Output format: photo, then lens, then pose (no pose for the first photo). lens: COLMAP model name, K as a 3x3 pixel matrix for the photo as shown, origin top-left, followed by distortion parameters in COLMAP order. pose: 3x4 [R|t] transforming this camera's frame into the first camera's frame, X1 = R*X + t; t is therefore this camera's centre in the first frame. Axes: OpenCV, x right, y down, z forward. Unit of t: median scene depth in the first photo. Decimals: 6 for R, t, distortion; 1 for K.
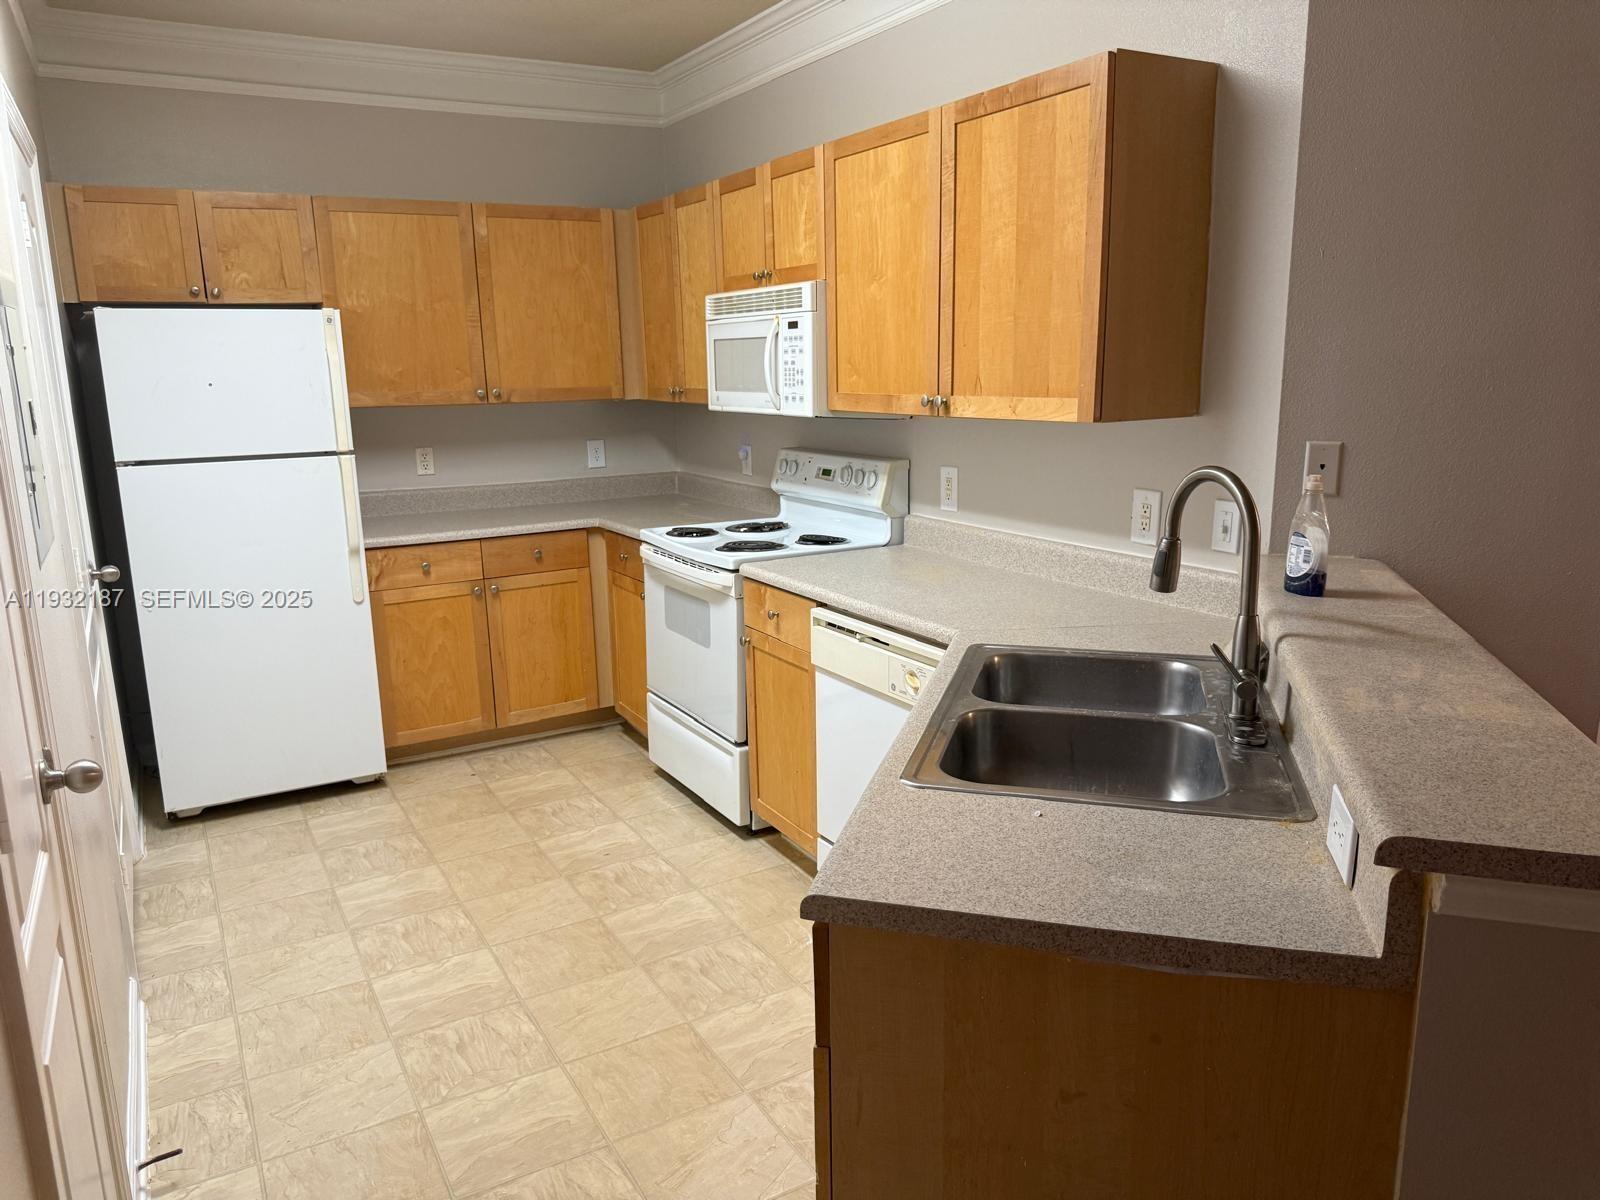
lens RADIAL K [[1147.8, 0, 800.0], [0, 1147.8, 600.0], [0, 0, 1]] dist [0.001473, -0.000979]
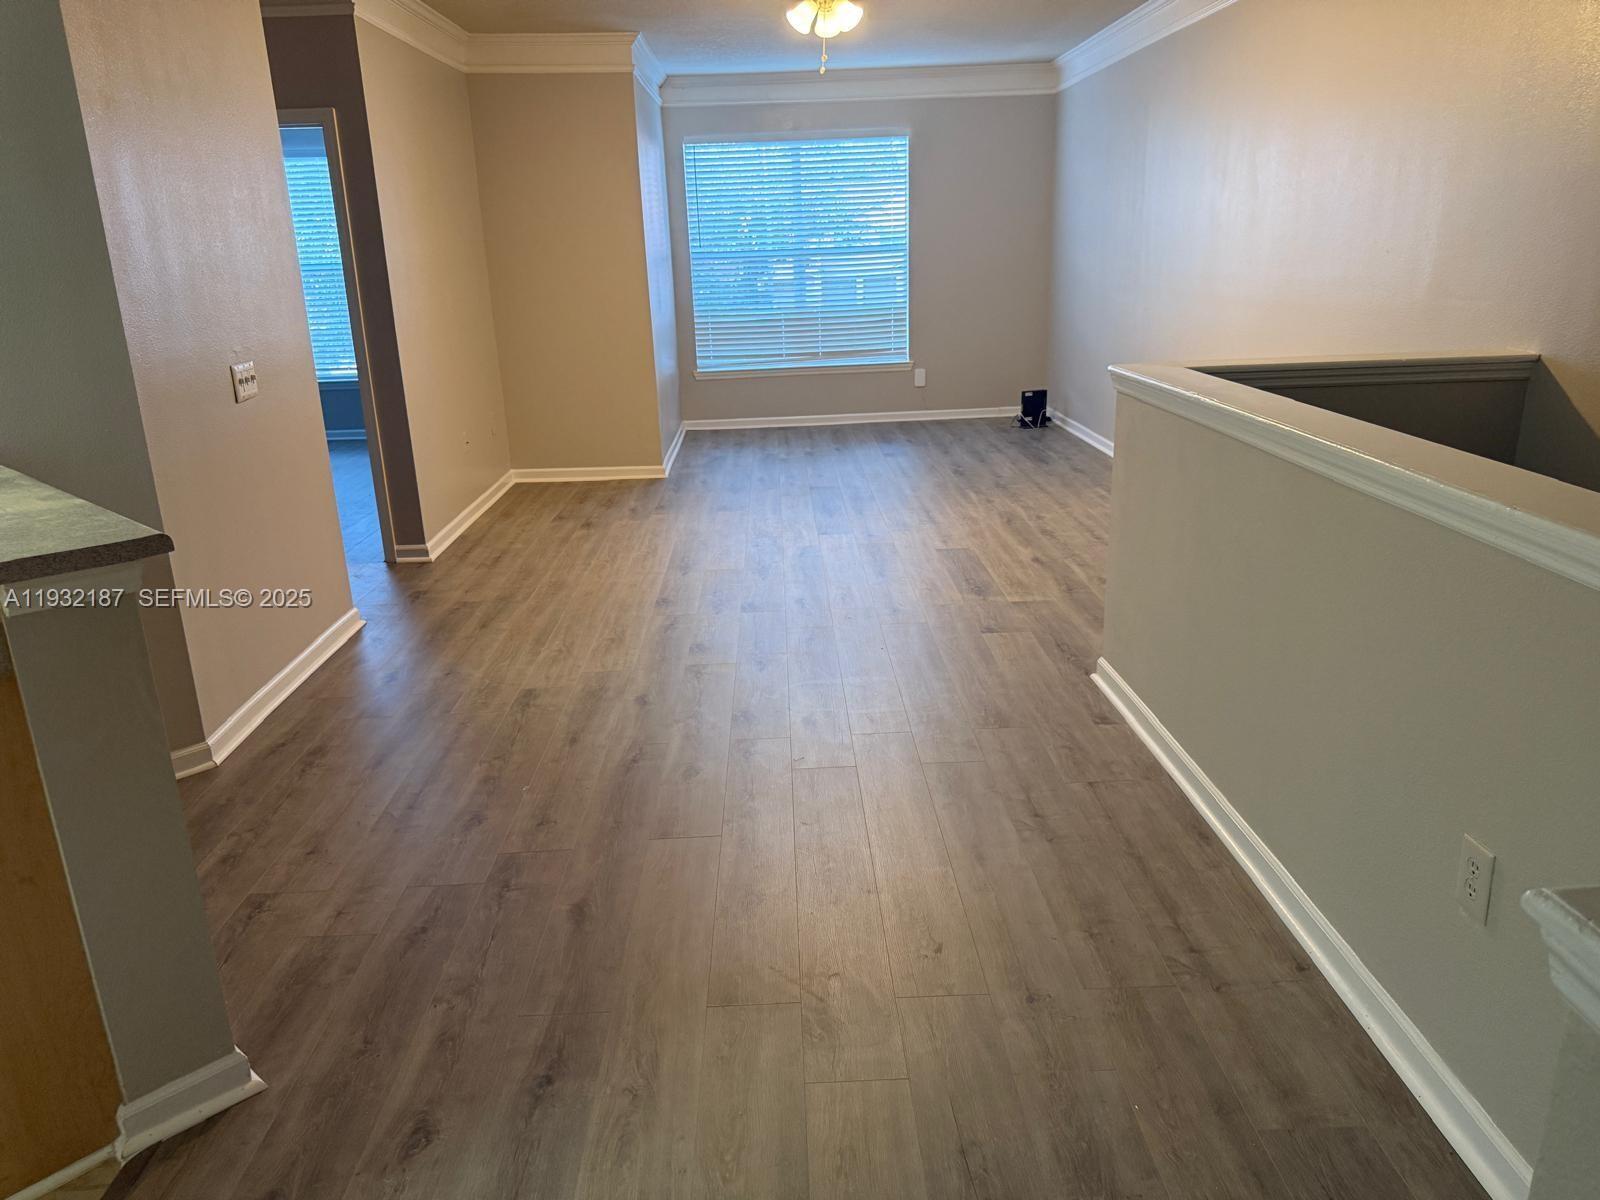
lens RADIAL K [[1147.8, 0, 800.0], [0, 1147.8, 600.0], [0, 0, 1]] dist [0.001473, -0.000979]
pose [[0.471819, -0.261098, 0.842149, -0.166283], [0.210605, 0.960873, 0.179914, 0.141139], [-0.856173, 0.092474, 0.508346, -0.490221]]
